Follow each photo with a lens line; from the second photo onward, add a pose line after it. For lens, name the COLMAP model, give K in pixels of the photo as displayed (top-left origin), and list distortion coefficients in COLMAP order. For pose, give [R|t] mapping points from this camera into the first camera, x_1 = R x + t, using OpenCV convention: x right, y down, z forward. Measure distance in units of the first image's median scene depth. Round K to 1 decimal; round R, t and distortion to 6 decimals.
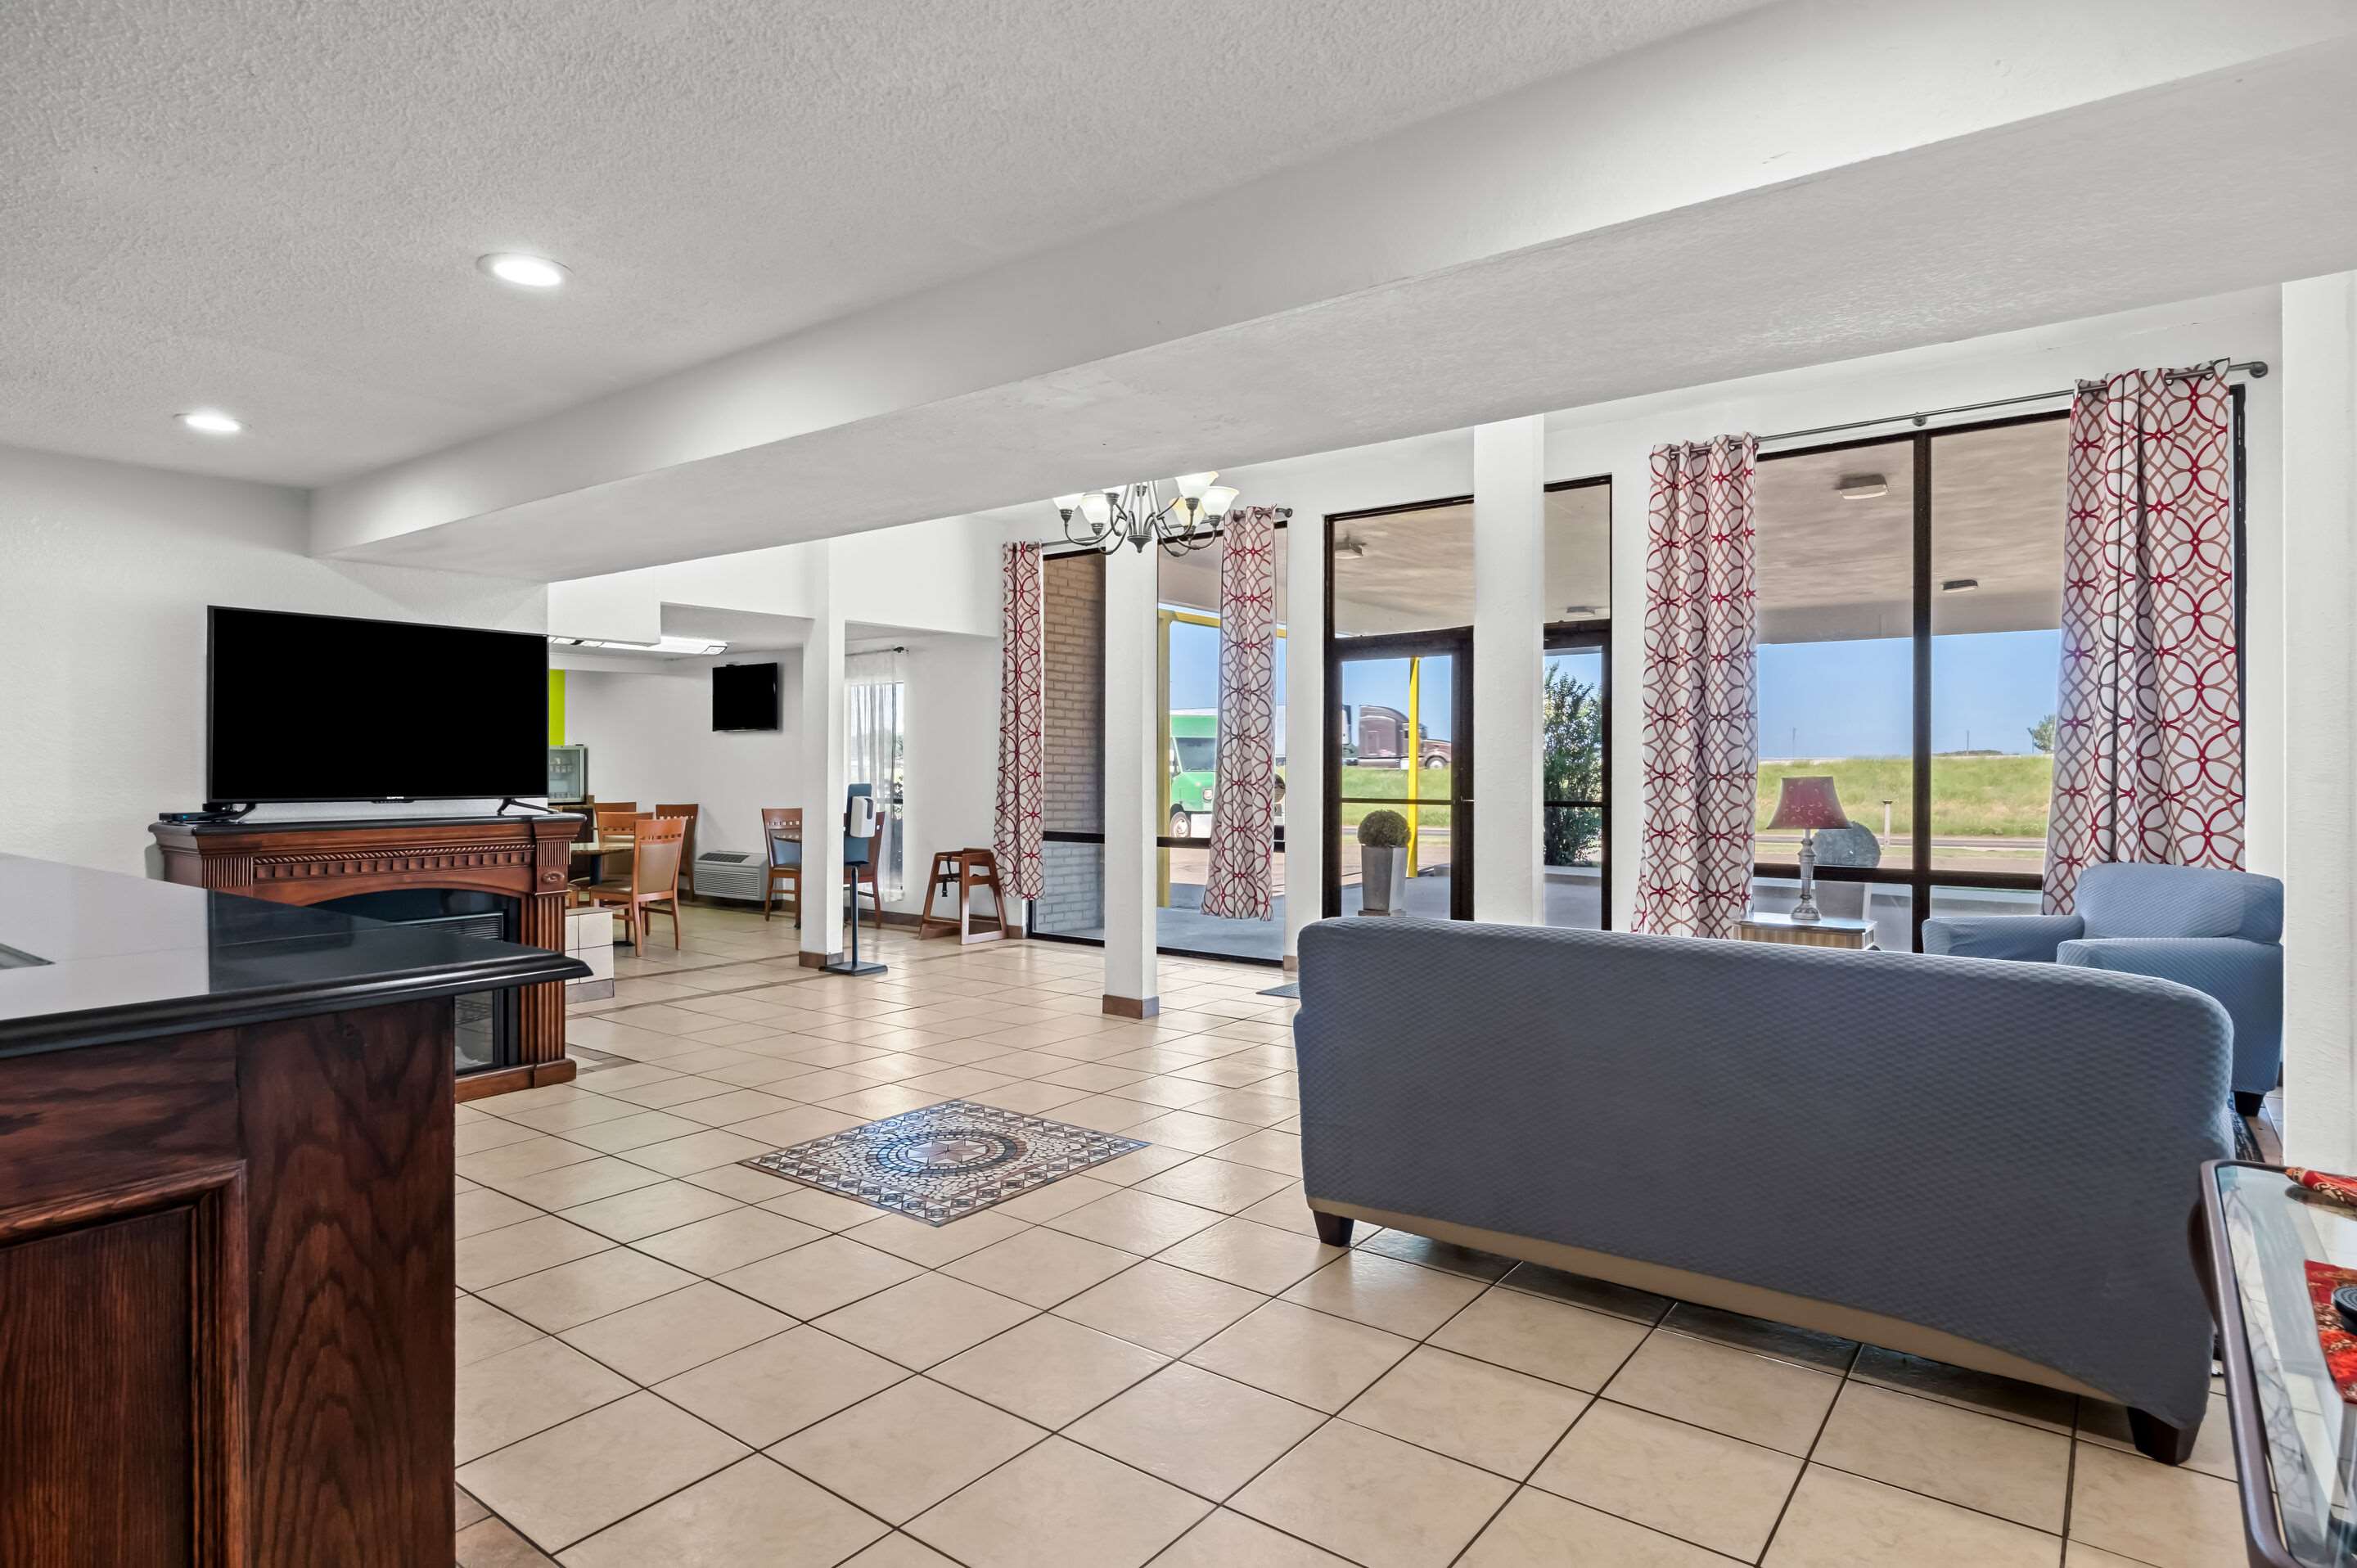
lens RADIAL K [[1261.1, 0, 1192.7], [0, 1261.1, 773.4], [0, 0, 1]] dist [-0.003579, 0.000496]
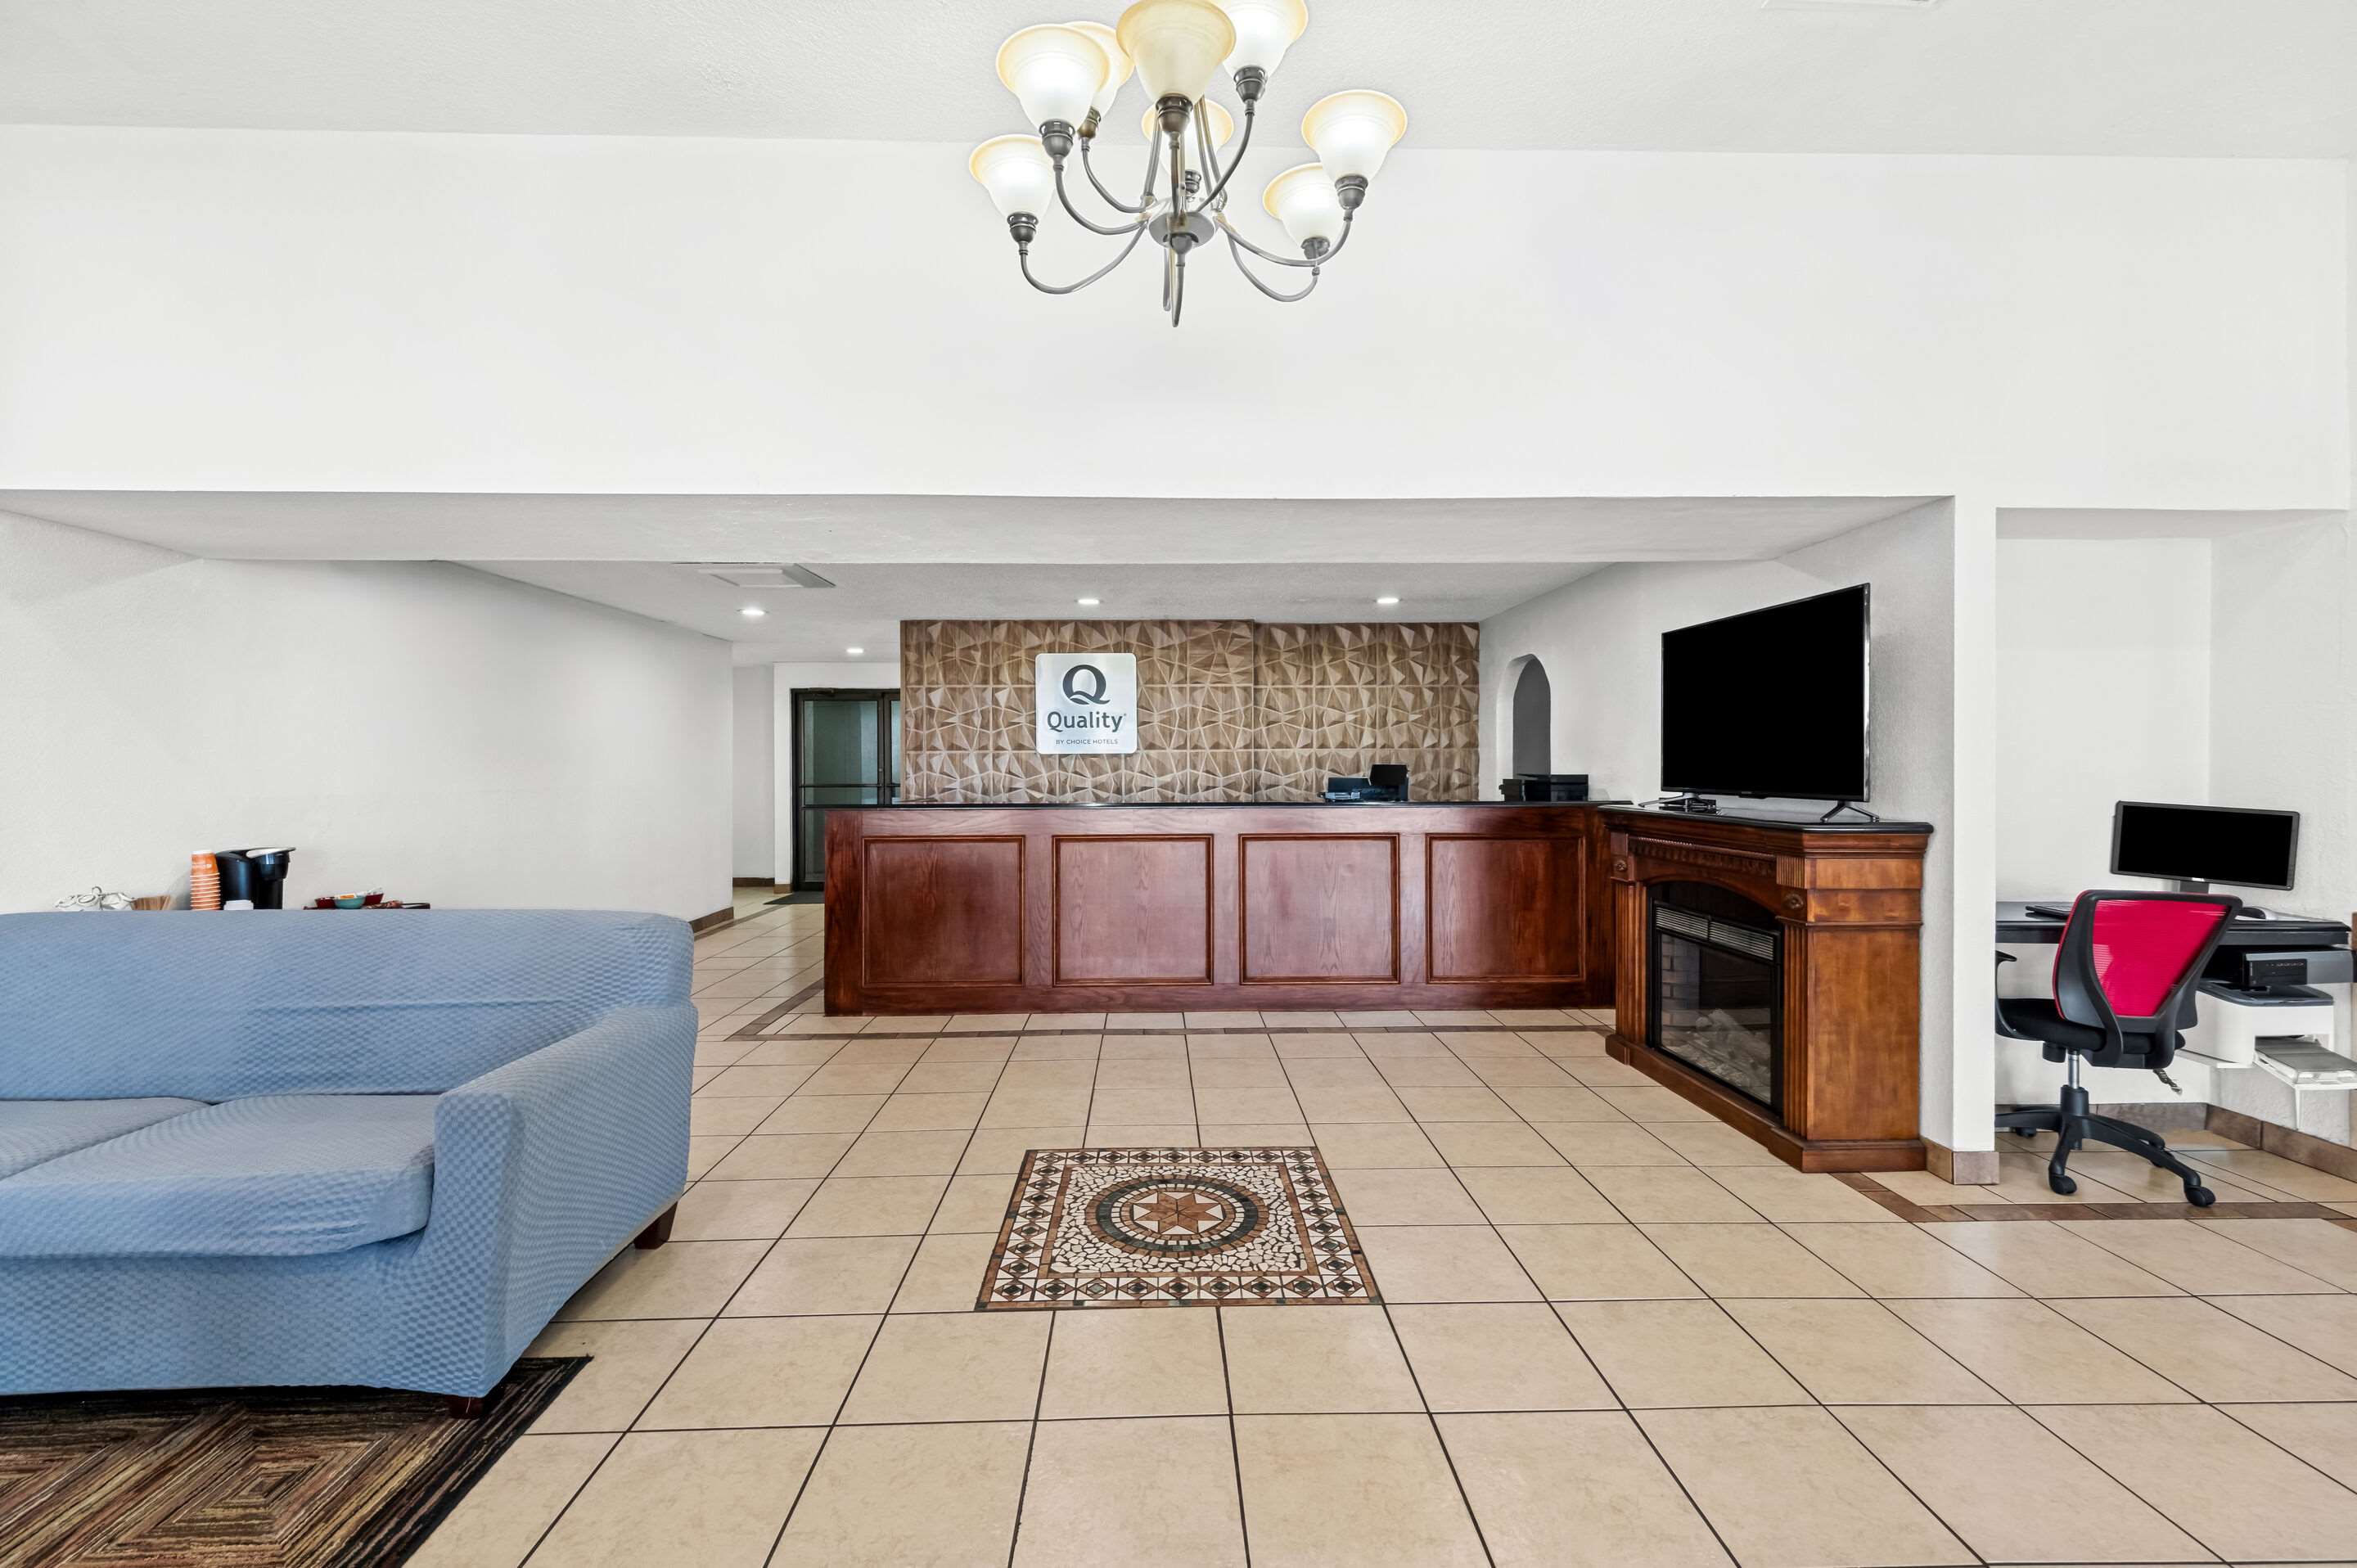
lens RADIAL K [[987.7, 0, 1170.8], [0, 987.7, 772.2], [0, 0, 1]] dist [0.007319, -0.001147]
pose [[-0.793413, 0.007604, -0.608637, 0.216538], [-0.000328, 0.999916, 0.012920, -0.007598], [0.608684, 0.010451, -0.793344, 1.536736]]
